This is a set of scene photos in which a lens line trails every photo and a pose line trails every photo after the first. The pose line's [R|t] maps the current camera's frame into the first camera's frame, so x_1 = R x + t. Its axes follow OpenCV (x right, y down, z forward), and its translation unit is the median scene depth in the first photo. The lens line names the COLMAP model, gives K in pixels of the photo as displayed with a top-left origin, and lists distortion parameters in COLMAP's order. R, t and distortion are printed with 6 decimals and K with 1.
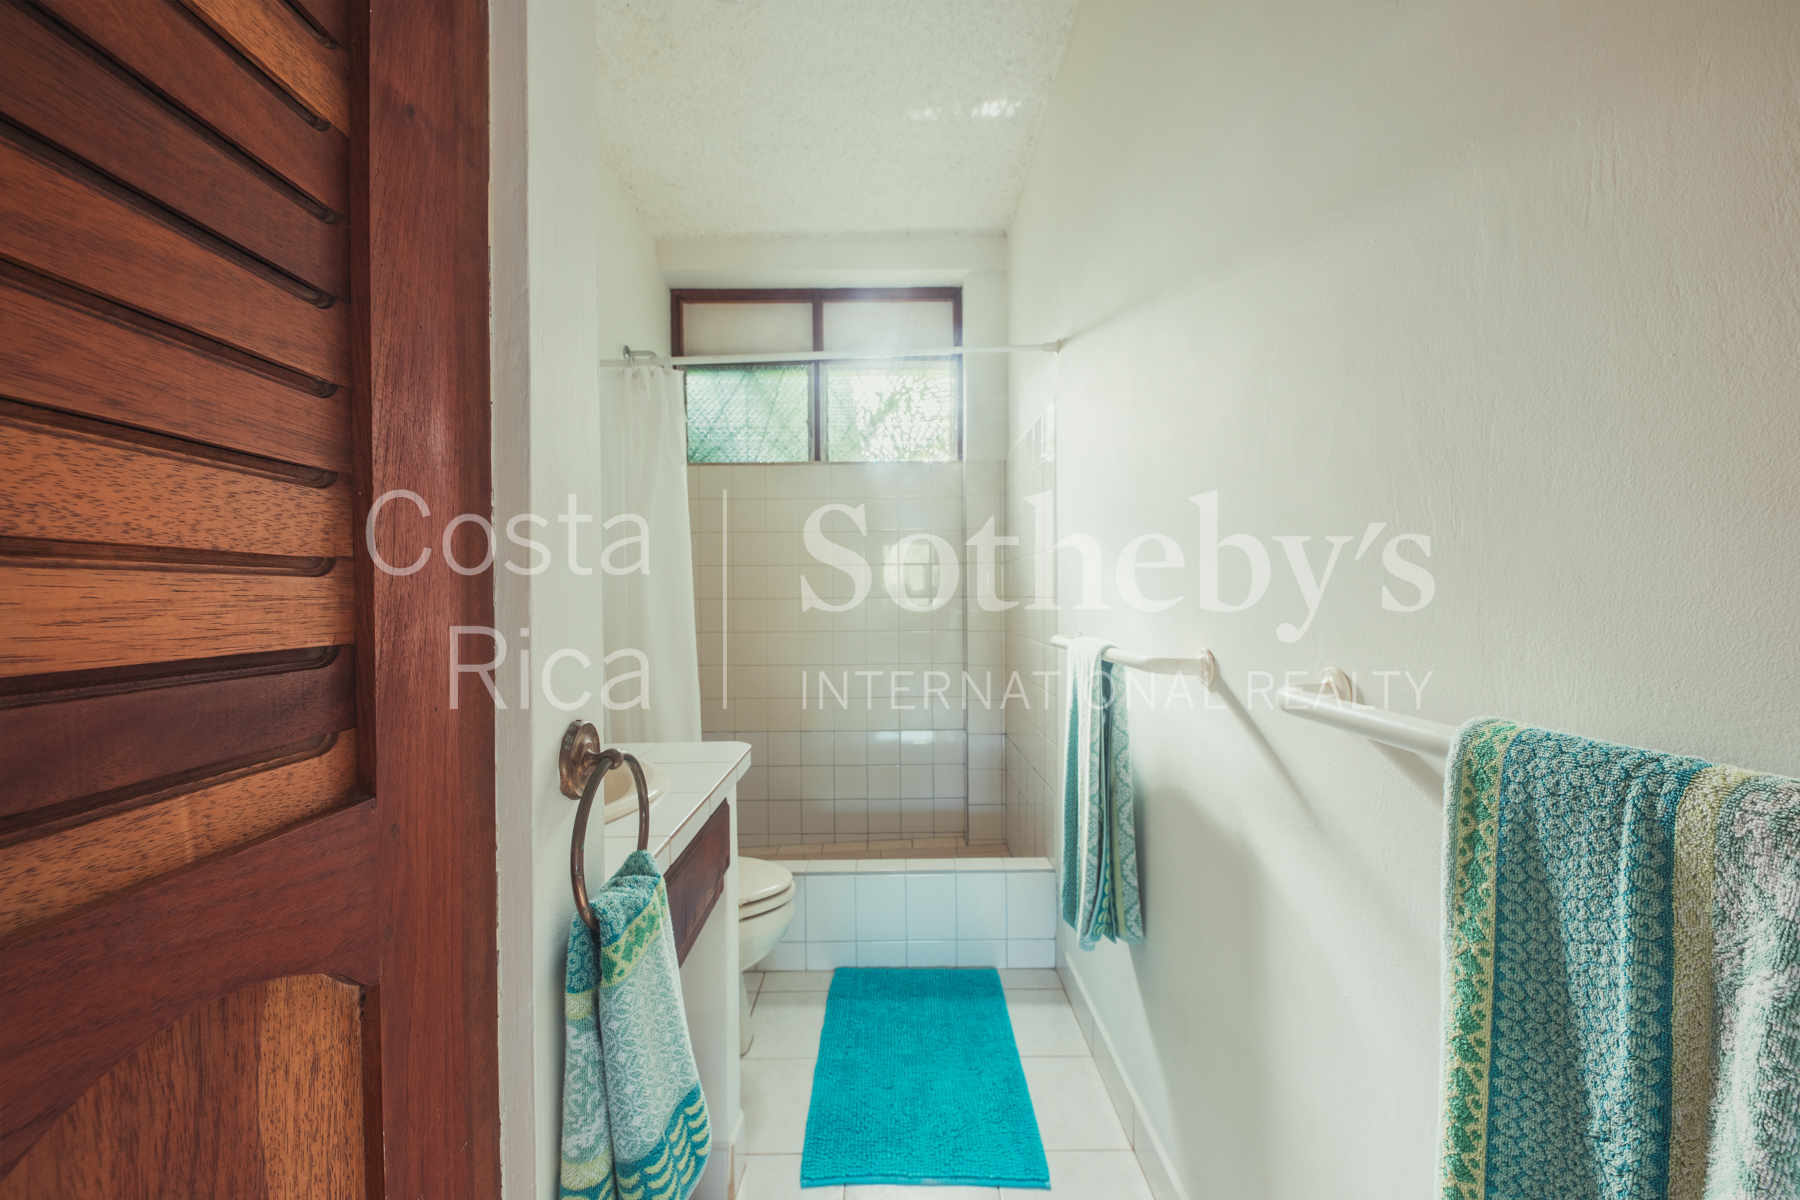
lens RADIAL K [[721.4, 0, 901.1], [0, 721.4, 599.8], [0, 0, 1]] dist [0.010596, -0.007263]
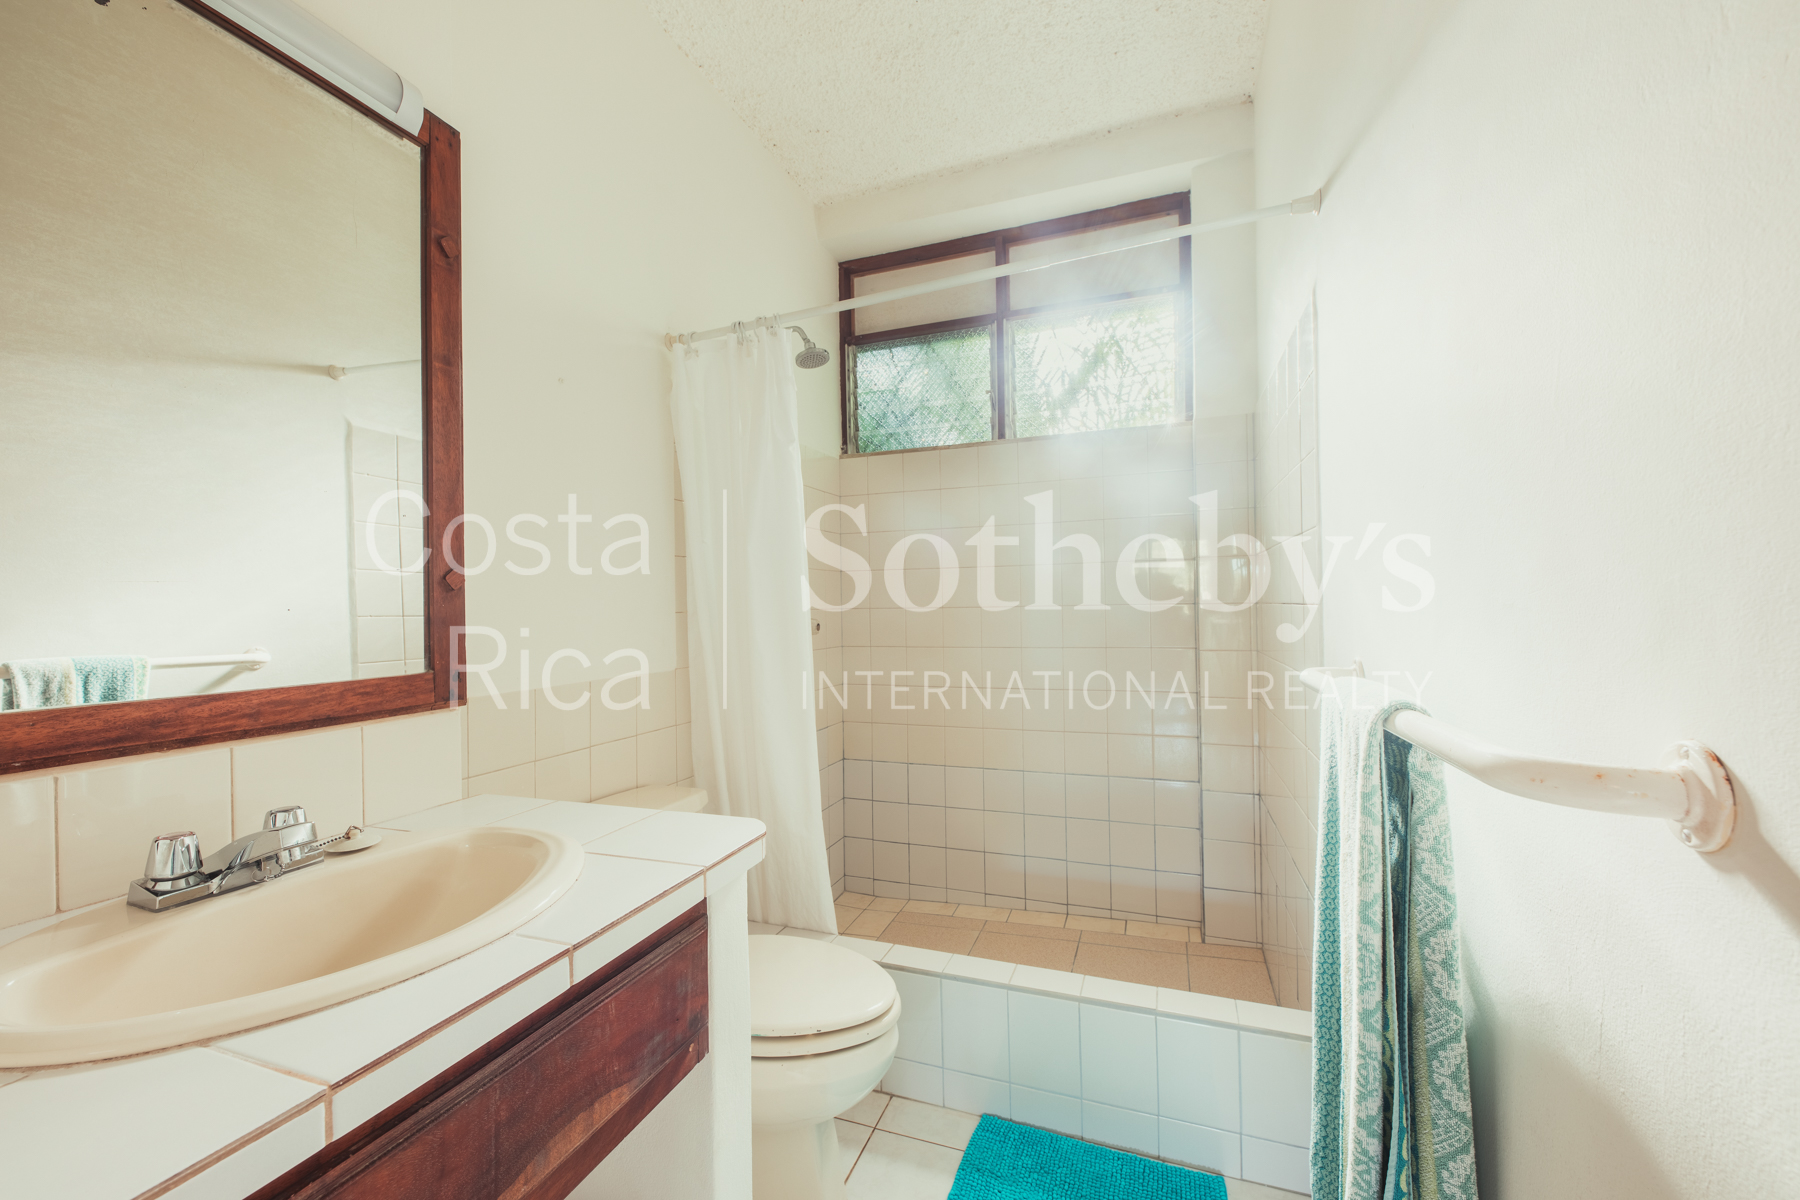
lens RADIAL K [[721.4, 0, 900.0], [0, 721.4, 599.6], [0, 0, 1]] dist [0.010596, -0.007263]
pose [[0.934307, -0.009646, -0.356339, 0.072153], [0.006036, 0.999919, -0.011242, -0.001744], [0.356419, 0.008352, 0.934289, 0.209485]]
